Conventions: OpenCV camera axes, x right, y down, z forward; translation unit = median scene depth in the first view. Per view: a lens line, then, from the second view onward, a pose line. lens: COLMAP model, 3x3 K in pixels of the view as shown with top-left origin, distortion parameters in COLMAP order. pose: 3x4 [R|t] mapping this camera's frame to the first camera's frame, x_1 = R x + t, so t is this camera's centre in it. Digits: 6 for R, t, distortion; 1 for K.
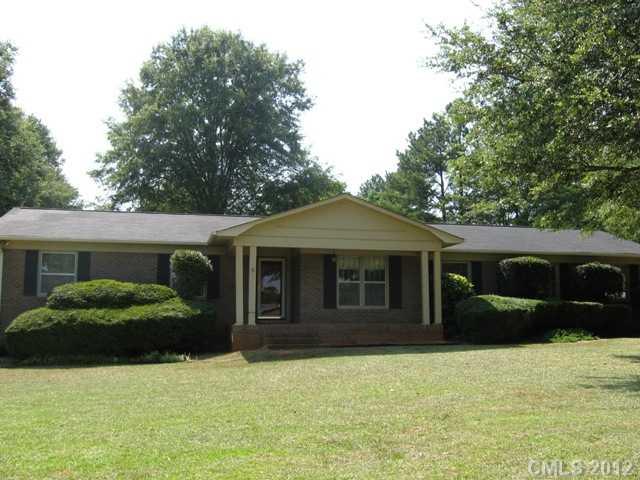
lens RADIAL K [[656.6, 0, 320.7], [0, 656.6, 239.9], [0, 0, 1]] dist [-0.067774, 0.000000]
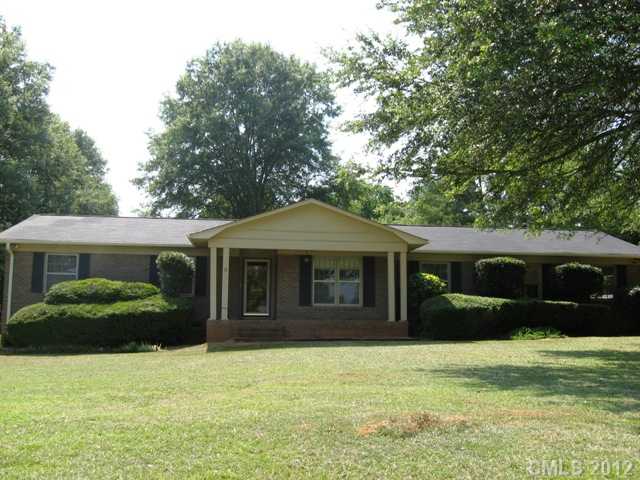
lens RADIAL K [[656.6, 0, 319.3], [0, 656.6, 240.3], [0, 0, 1]] dist [-0.067774, 0.000000]
pose [[0.994347, -0.005199, -0.106049, 0.142774], [0.004564, 0.999970, -0.006224, 0.004336], [0.106078, 0.005705, 0.994341, -0.057420]]
